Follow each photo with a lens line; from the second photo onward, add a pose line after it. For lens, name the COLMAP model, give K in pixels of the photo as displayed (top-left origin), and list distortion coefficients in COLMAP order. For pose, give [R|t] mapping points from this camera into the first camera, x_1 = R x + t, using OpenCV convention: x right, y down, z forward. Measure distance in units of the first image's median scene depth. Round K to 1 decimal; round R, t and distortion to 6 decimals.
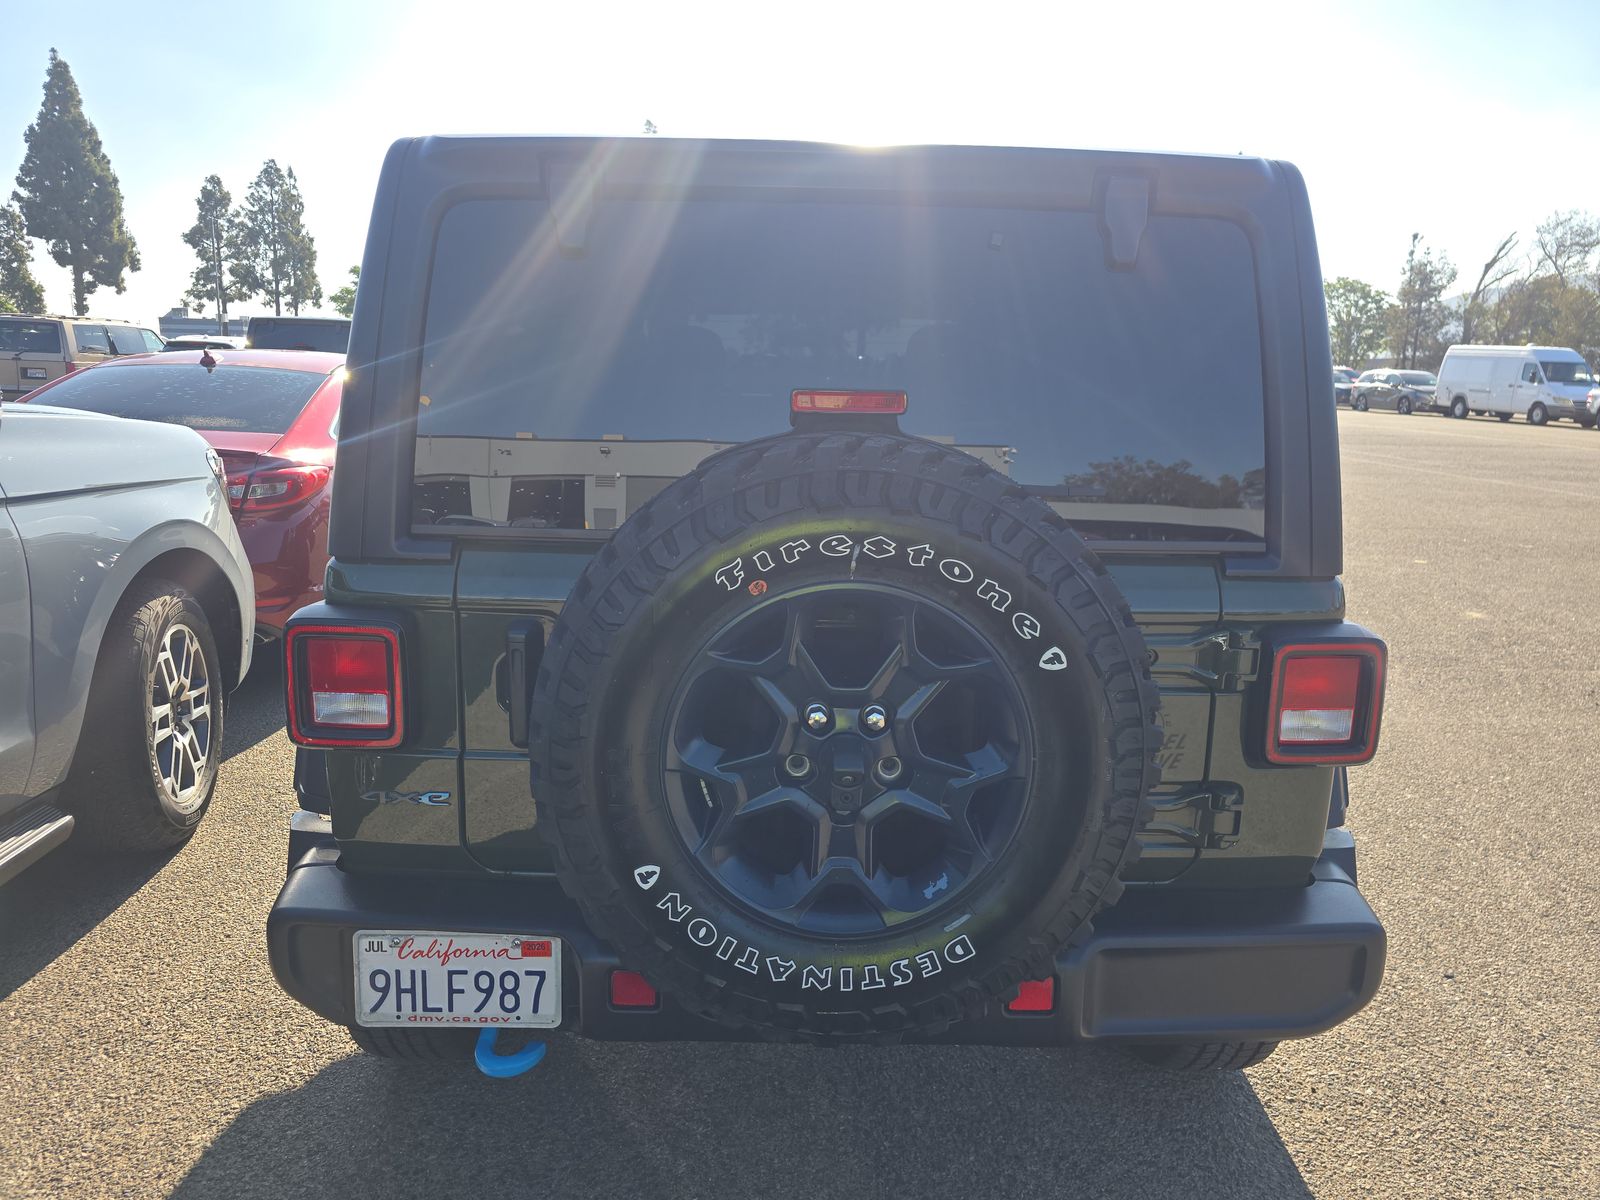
lens RADIAL K [[1093.0, 0, 791.9], [0, 1093.0, 589.8], [0, 0, 1]] dist [0.039334, -0.027507]
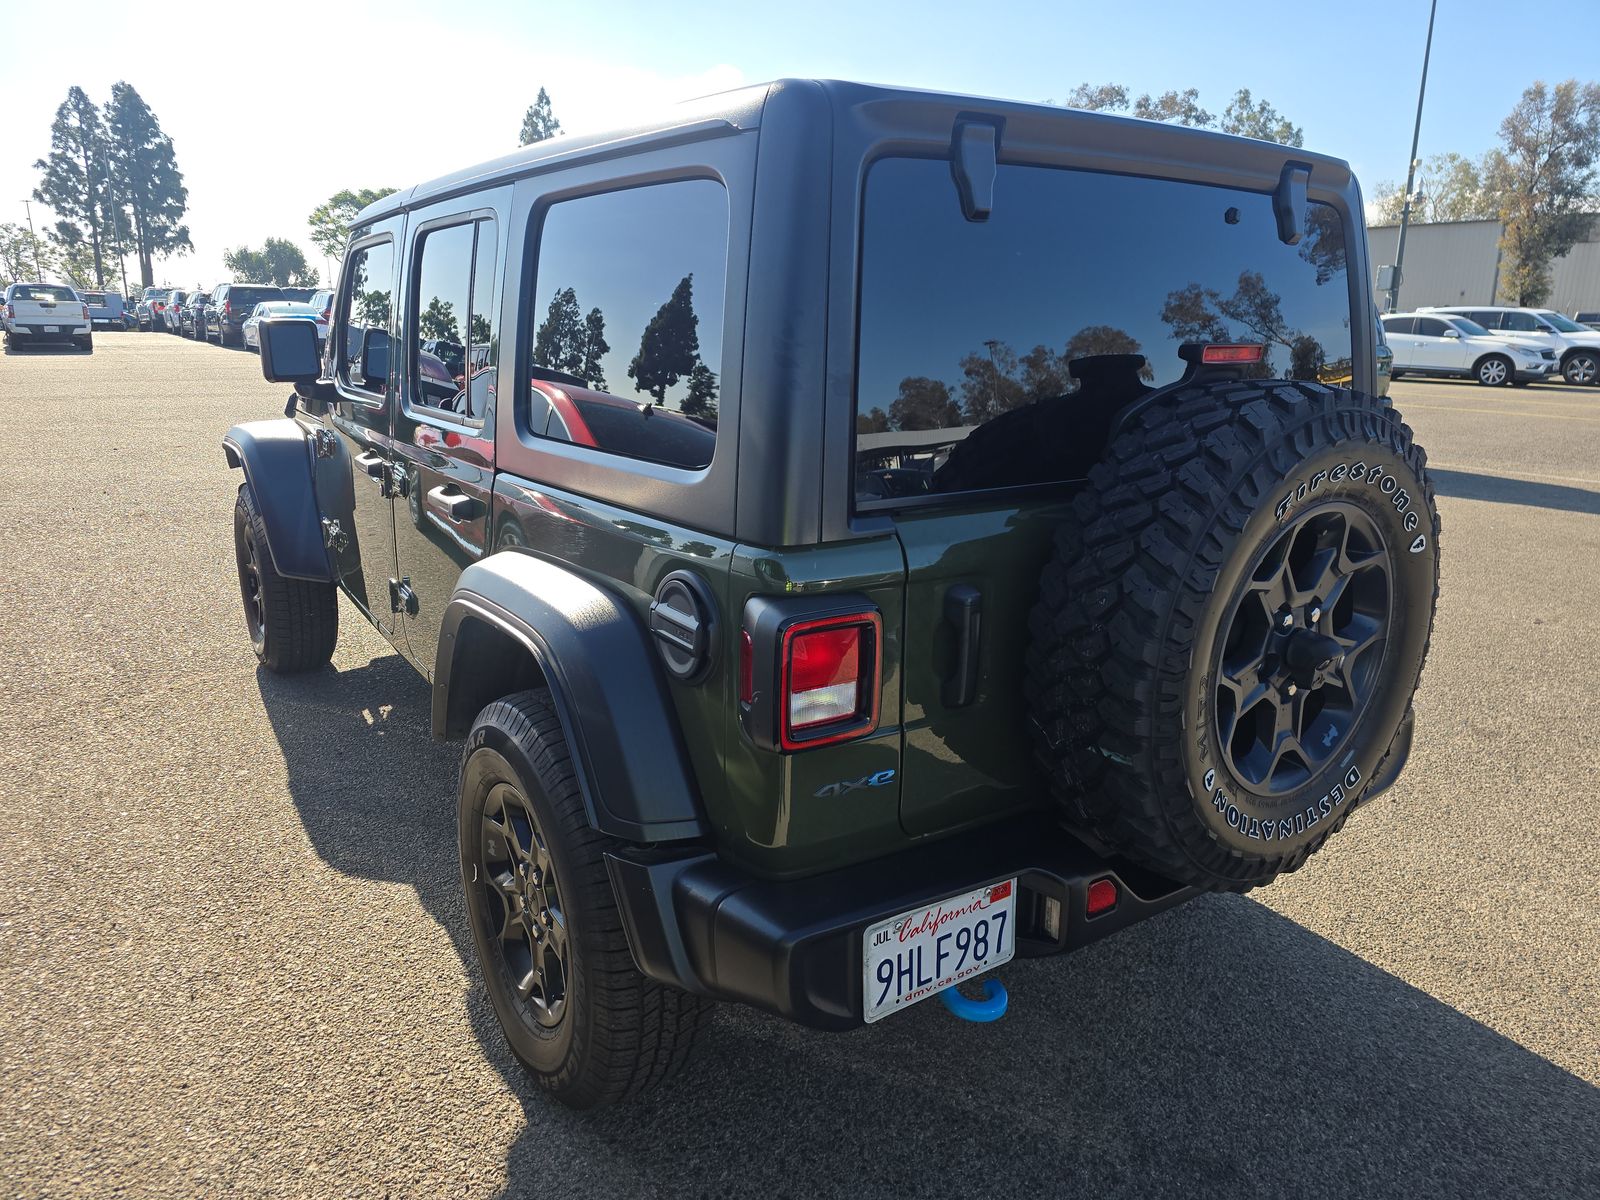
lens RADIAL K [[1093.0, 0, 794.2], [0, 1093.0, 599.0], [0, 0, 1]] dist [0.039334, -0.027507]
pose [[0.824921, -0.151914, 0.544451, -0.917113], [0.118810, 0.988290, 0.095741, -0.072875], [-0.552620, -0.014292, 0.833311, 0.239323]]
